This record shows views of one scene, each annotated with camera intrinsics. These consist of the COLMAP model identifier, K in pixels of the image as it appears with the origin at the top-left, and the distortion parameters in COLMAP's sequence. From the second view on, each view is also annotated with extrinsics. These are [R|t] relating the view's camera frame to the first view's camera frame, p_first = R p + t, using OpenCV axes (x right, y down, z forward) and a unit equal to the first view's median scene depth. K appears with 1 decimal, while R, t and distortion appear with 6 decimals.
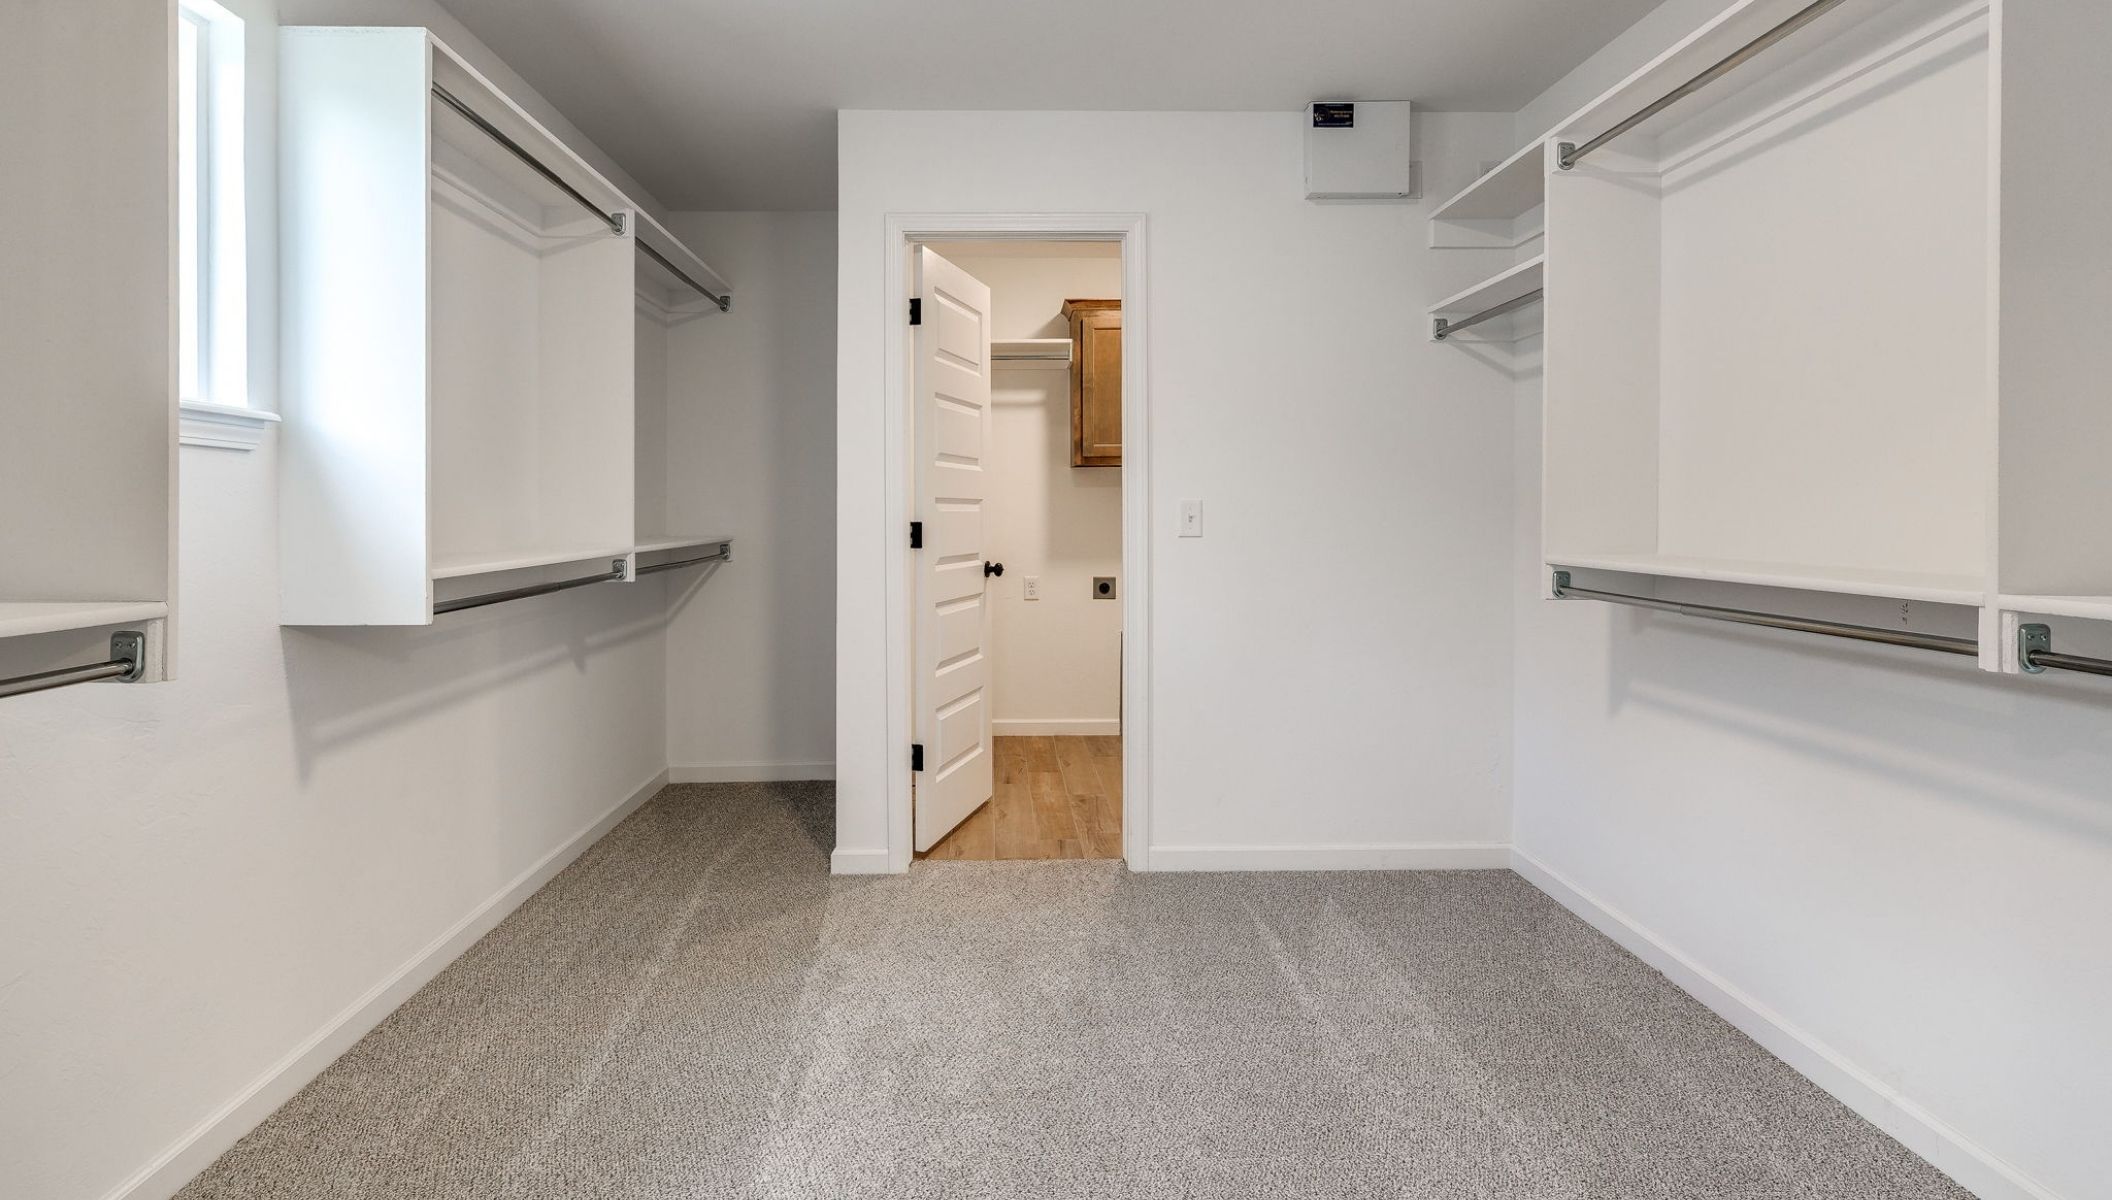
lens RADIAL K [[998.5, 0, 1050.8], [0, 998.5, 598.0], [0, 0, 1]] dist [-0.000371, -0.000165]
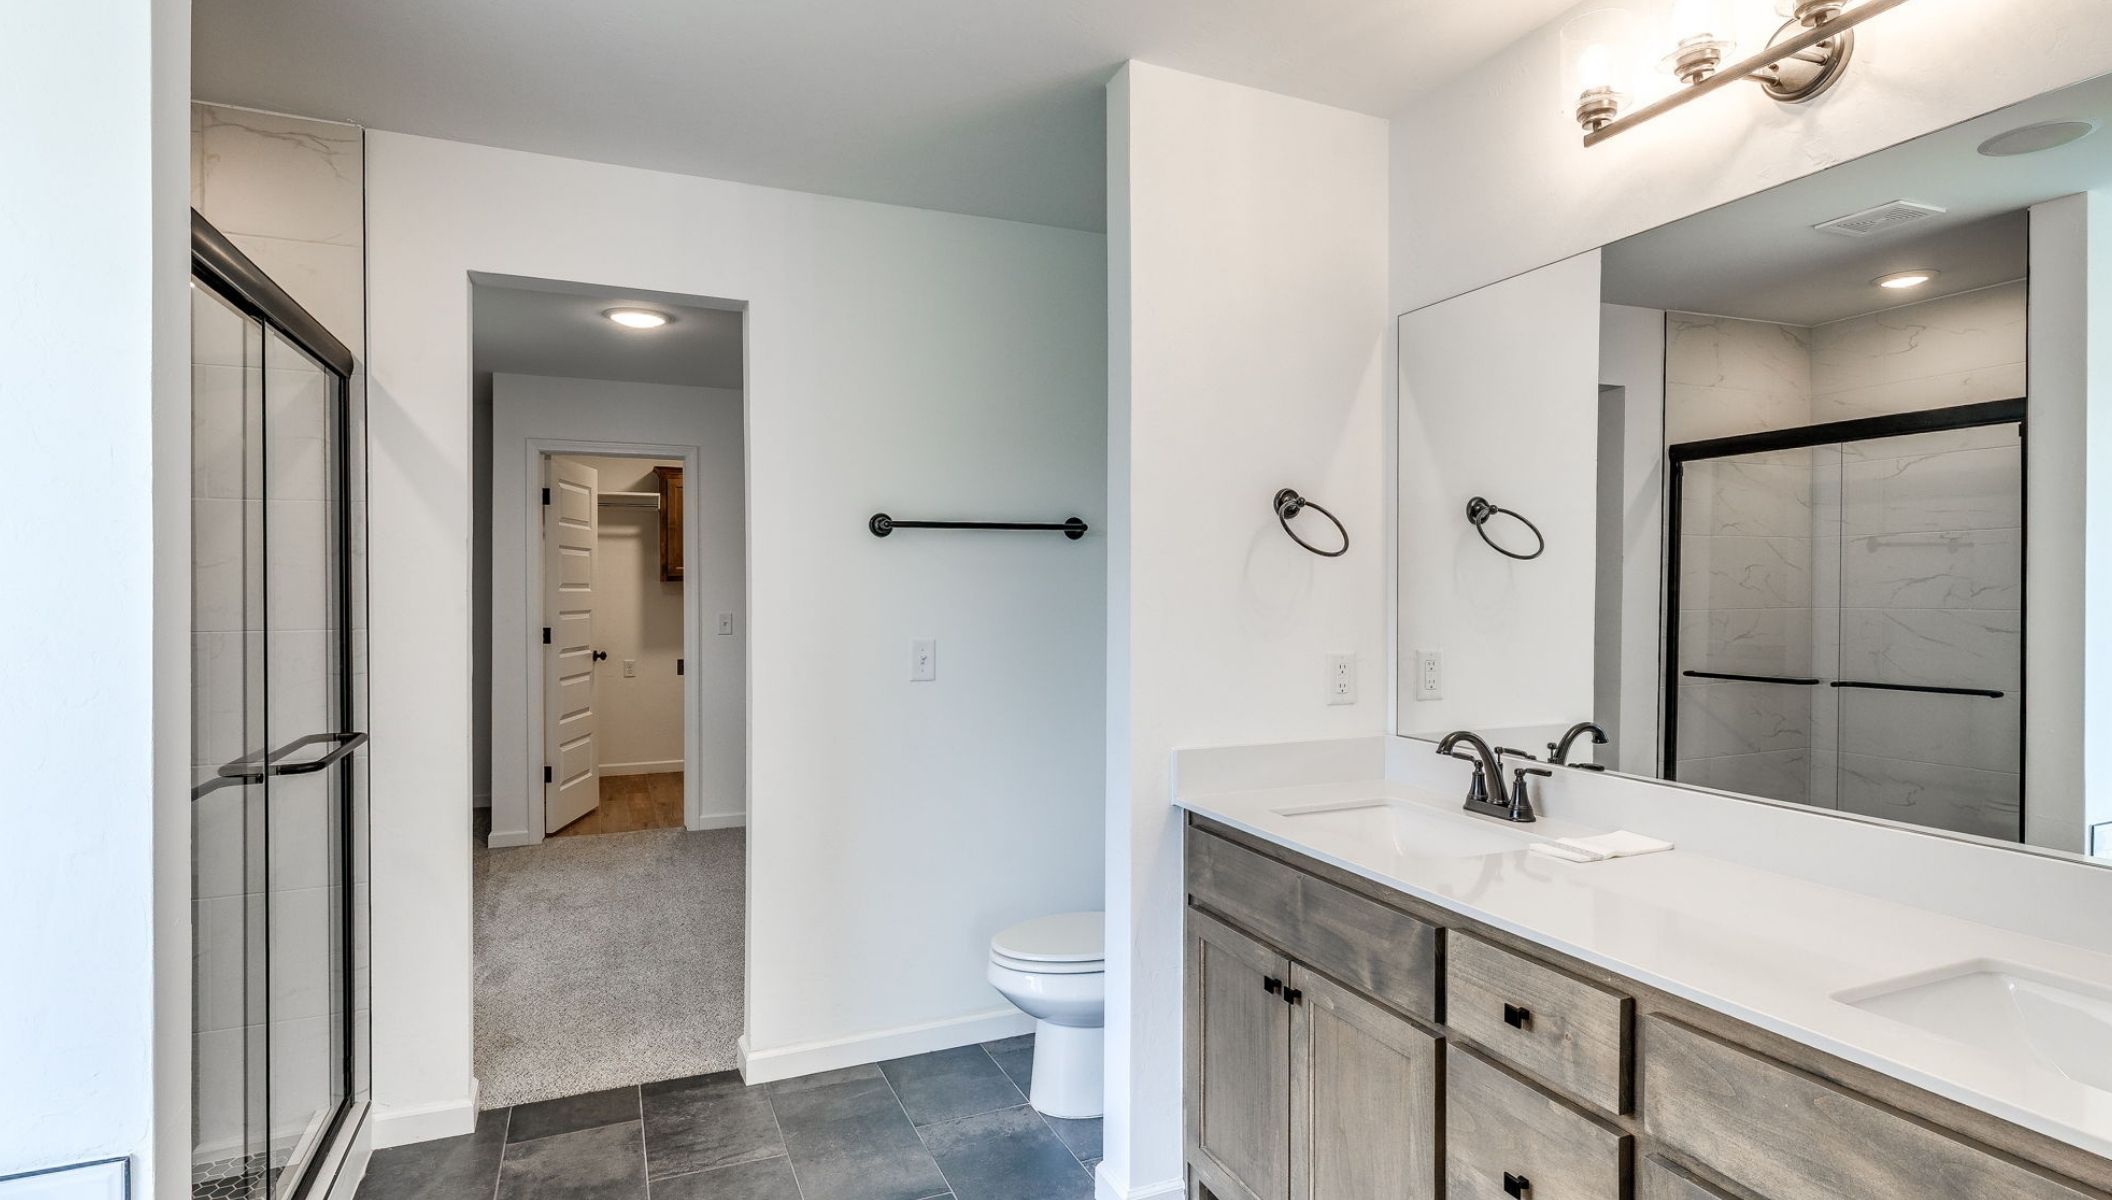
lens RADIAL K [[998.5, 0, 1050.8], [0, 998.5, 598.0], [0, 0, 1]] dist [-0.000371, -0.000165]
pose [[0.933597, -0.006296, 0.358269, 0.043780], [0.035519, 0.996547, -0.075045, 0.024345], [-0.356560, 0.082787, 0.930597, -0.734432]]
